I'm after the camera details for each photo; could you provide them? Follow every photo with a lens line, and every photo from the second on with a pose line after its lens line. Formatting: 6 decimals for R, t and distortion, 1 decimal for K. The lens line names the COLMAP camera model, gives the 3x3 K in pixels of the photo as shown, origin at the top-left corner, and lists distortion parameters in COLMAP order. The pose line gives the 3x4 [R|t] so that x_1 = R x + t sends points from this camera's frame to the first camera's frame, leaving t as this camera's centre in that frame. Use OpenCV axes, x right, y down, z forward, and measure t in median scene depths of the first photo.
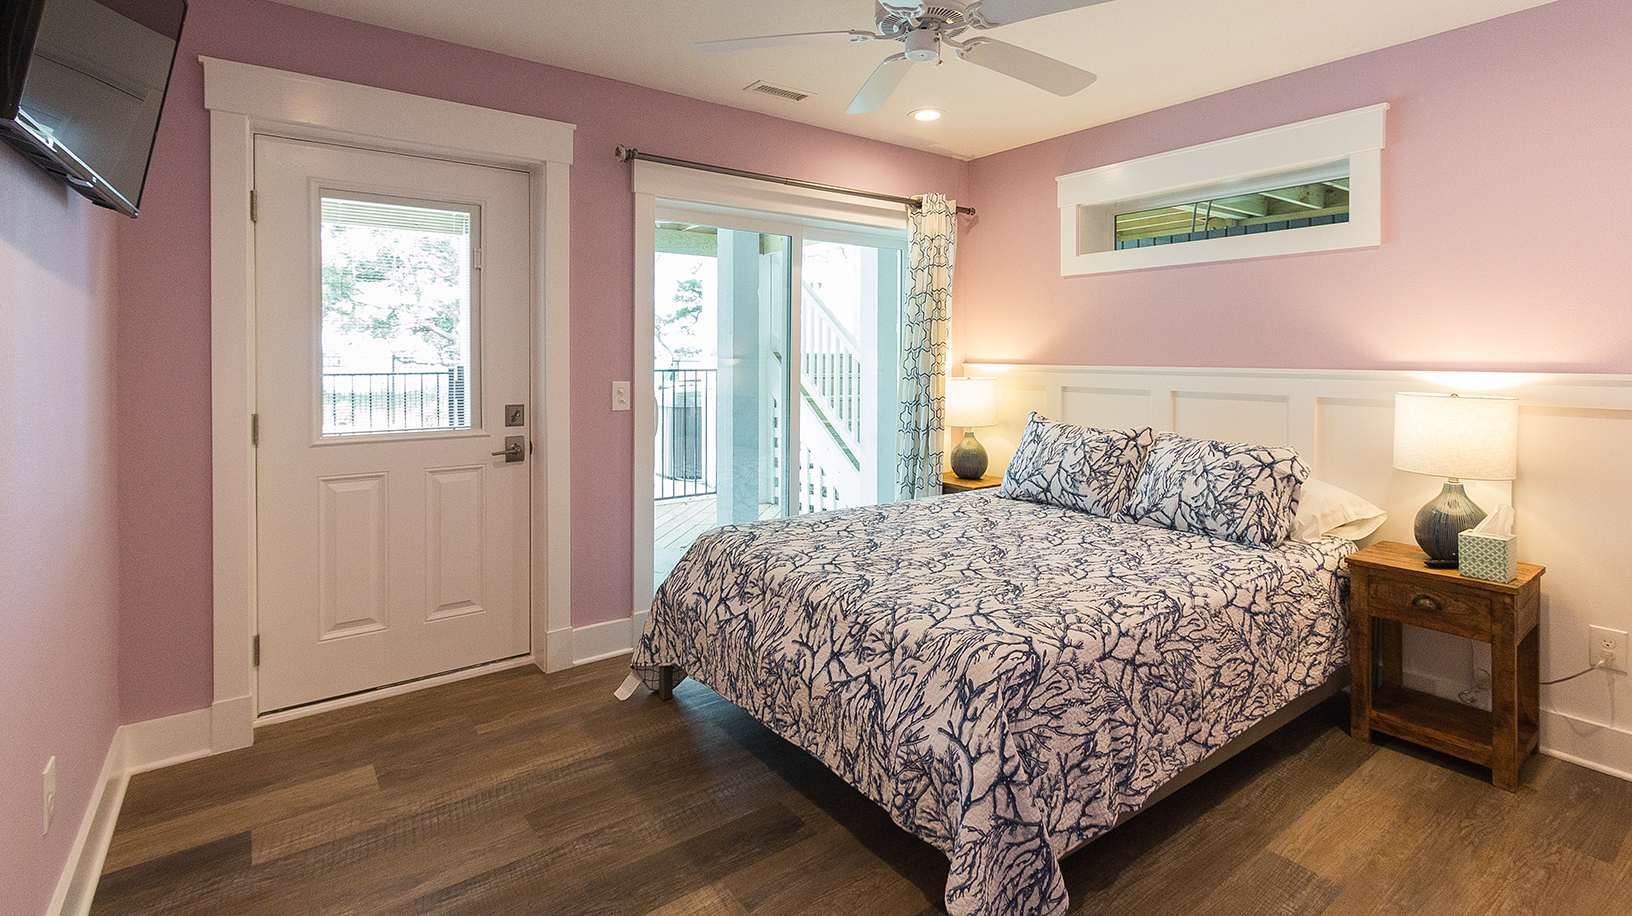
lens RADIAL K [[750.7, 0, 816.0], [0, 750.7, 458.0], [0, 0, 1]] dist [0.000254, 0.000007]
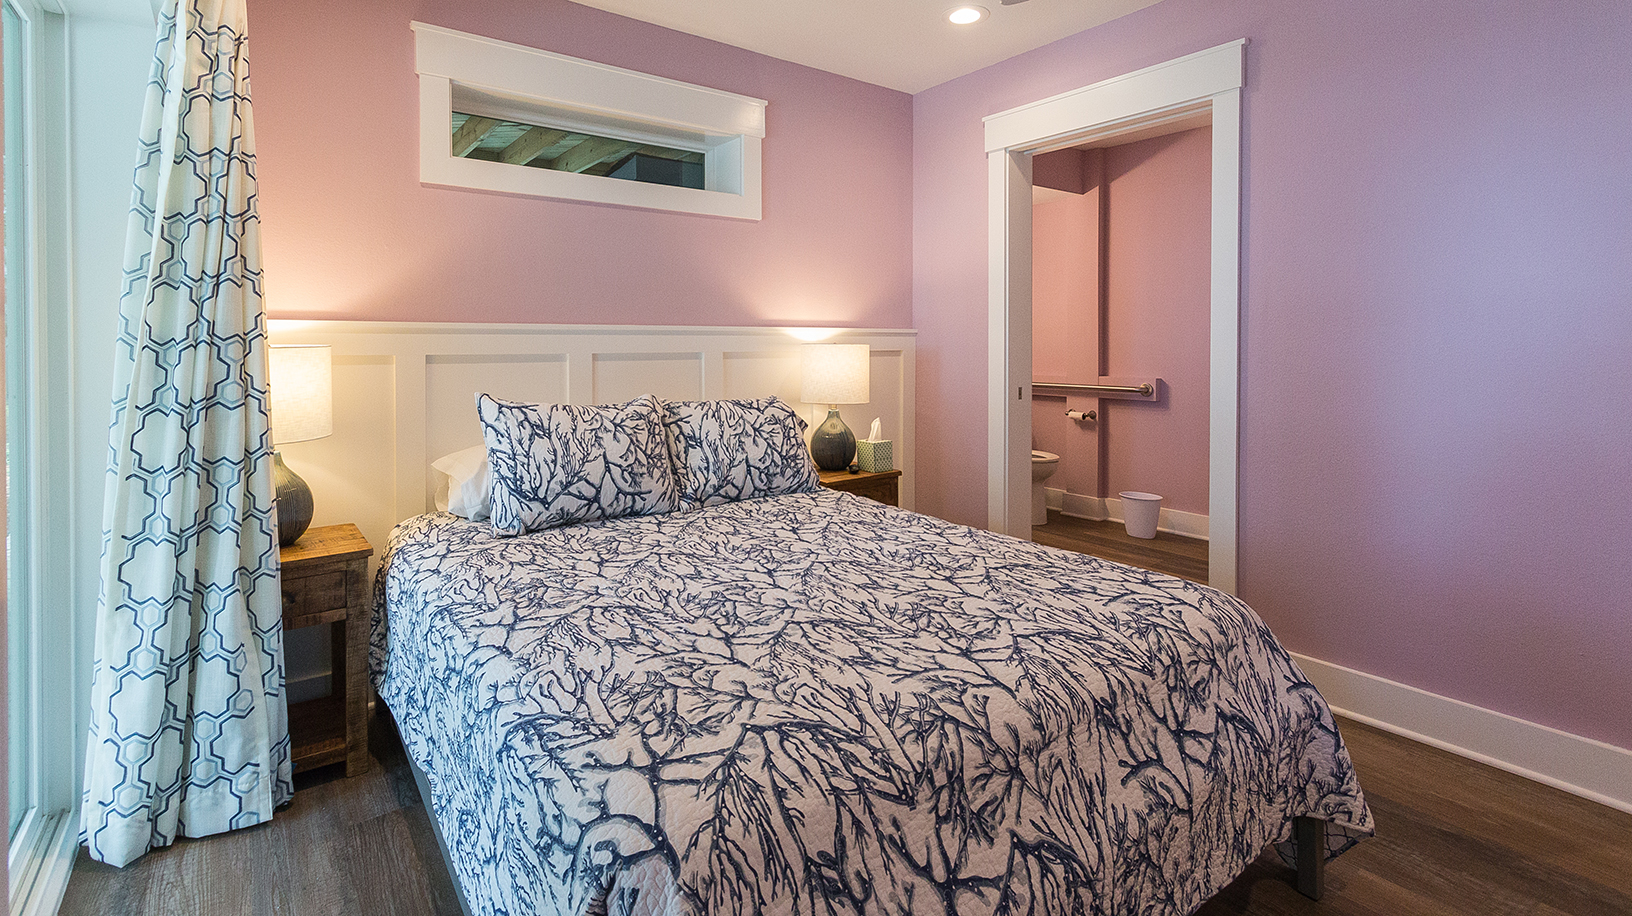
lens RADIAL K [[762.8, 0, 818.2], [0, 762.8, 393.7], [0, 0, 1]] dist [0.002068, 0.000286]
pose [[-0.012568, -0.071463, 0.997364, -0.445587], [0.138570, 0.987694, 0.072516, -0.087770], [-0.990273, 0.139116, -0.002510, 0.926242]]
